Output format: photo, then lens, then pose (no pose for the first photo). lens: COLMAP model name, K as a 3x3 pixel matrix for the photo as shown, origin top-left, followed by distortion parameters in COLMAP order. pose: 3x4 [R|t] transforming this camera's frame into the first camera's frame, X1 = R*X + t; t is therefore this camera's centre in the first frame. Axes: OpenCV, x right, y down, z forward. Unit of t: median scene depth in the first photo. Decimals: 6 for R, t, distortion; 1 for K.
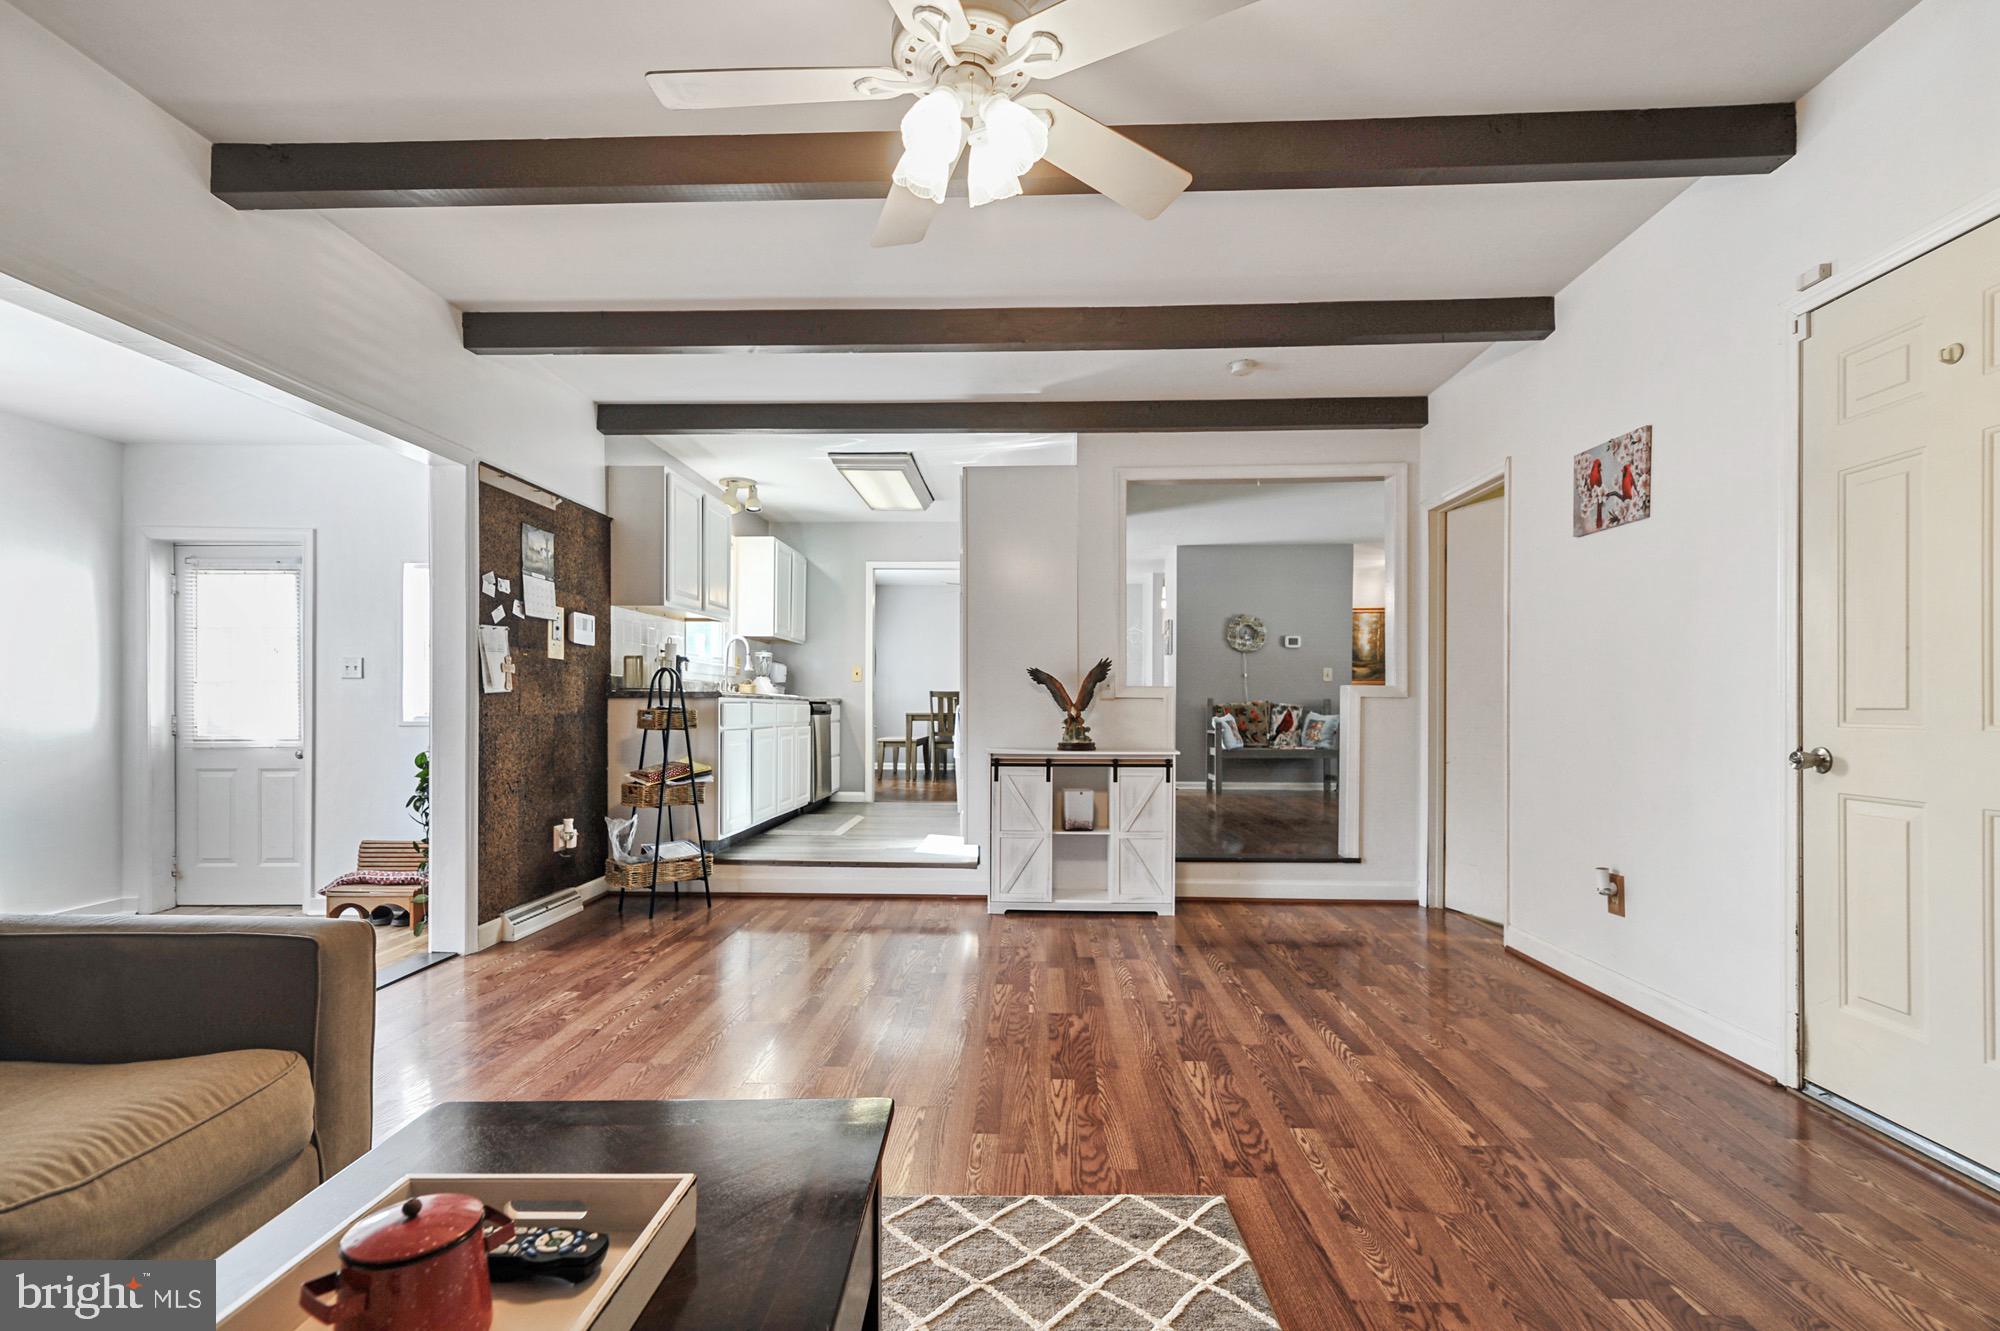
lens RADIAL K [[923.5, 0, 1005.2], [0, 923.5, 711.4], [0, 0, 1]] dist [0.014171, -0.000878]
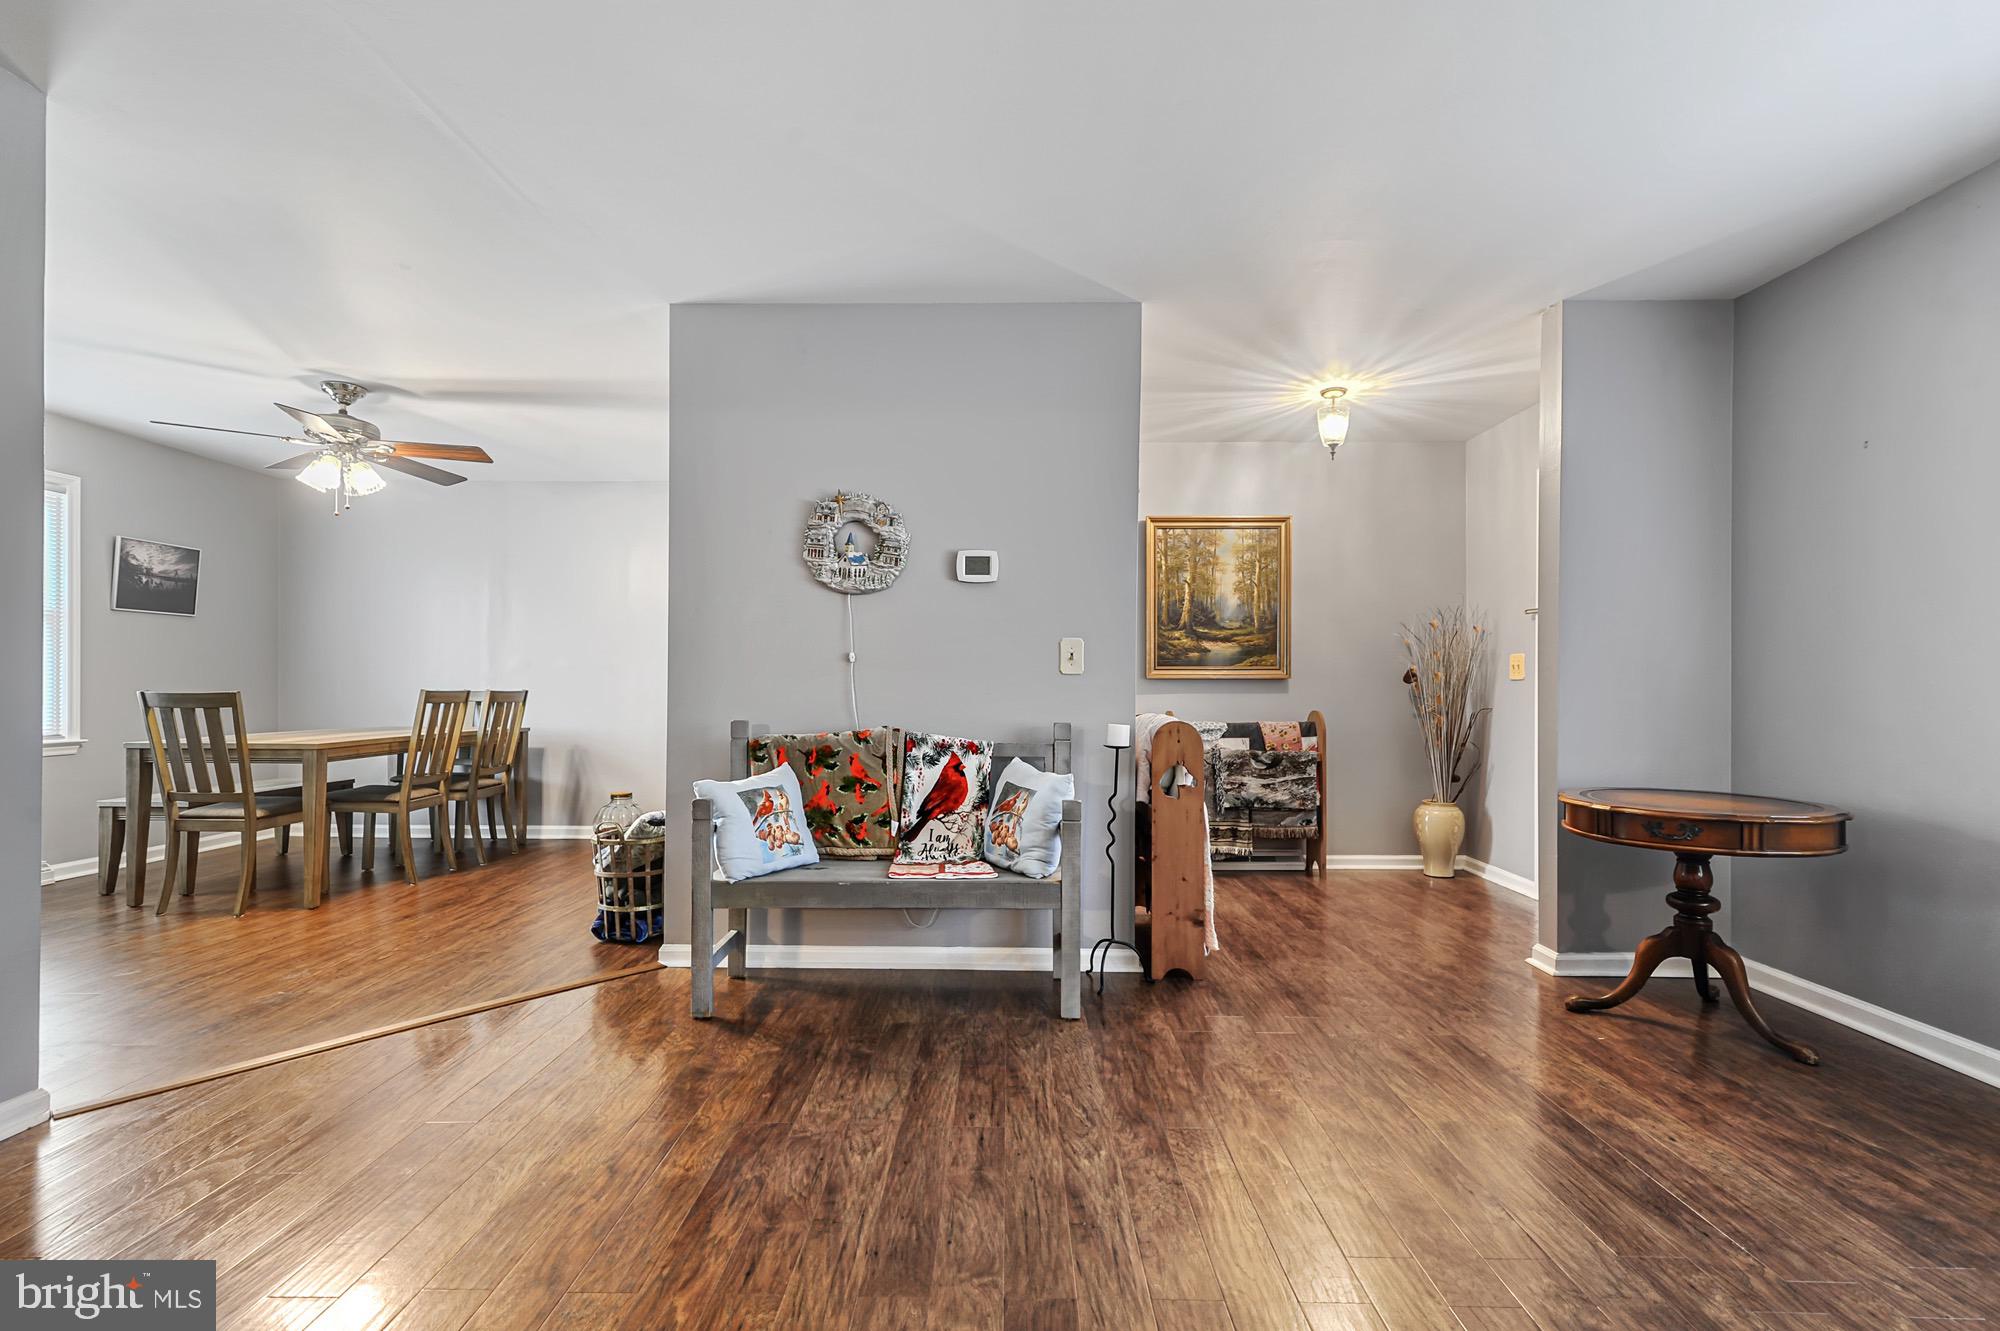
lens RADIAL K [[923.5, 0, 1002.6], [0, 923.5, 683.0], [0, 0, 1]] dist [0.014171, -0.000878]
pose [[0.999398, 0.004453, 0.034398, 0.312645], [-0.004240, 0.999971, -0.006272, -0.026947], [-0.034425, 0.006123, 0.999389, 0.639782]]
